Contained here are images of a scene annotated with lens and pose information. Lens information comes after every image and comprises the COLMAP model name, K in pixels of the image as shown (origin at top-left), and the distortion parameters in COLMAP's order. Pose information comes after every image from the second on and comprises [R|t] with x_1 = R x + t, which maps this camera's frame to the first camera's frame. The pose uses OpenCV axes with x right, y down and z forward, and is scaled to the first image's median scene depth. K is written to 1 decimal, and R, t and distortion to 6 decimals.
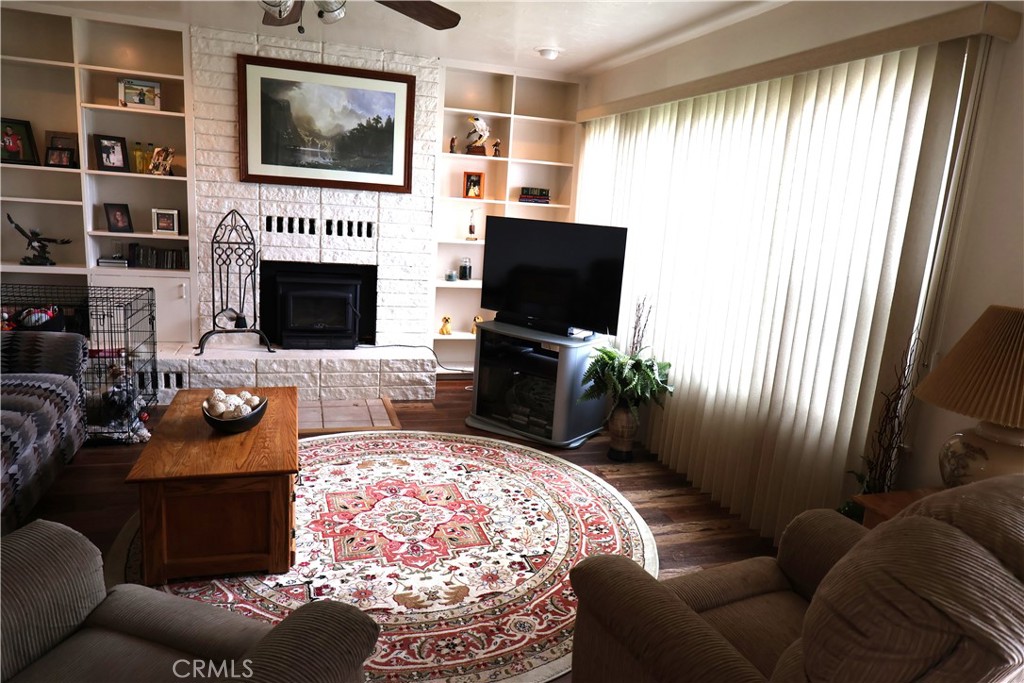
lens RADIAL K [[665.7, 0, 514.0], [0, 665.7, 341.2], [0, 0, 1]] dist [0.005053, -0.001126]
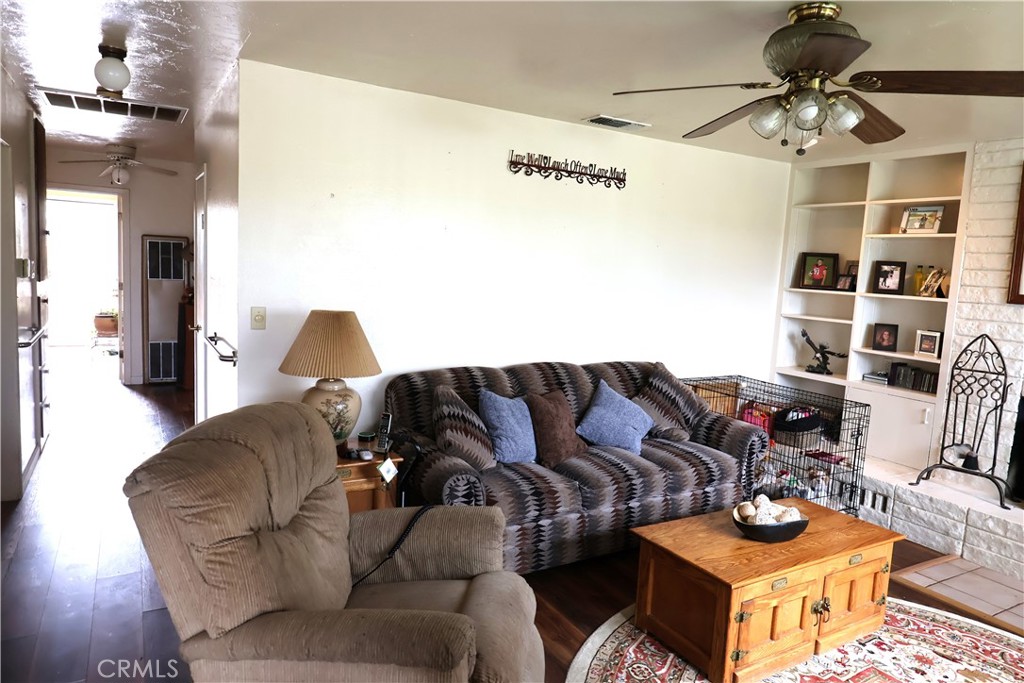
lens RADIAL K [[665.7, 0, 516.8], [0, 665.7, 341.2], [0, 0, 1]] dist [0.005053, -0.001126]
pose [[0.227267, 0.052603, -0.972411, 0.297120], [-0.232517, 0.972591, -0.001730, -0.044484], [0.945667, 0.226496, 0.233268, 0.219489]]
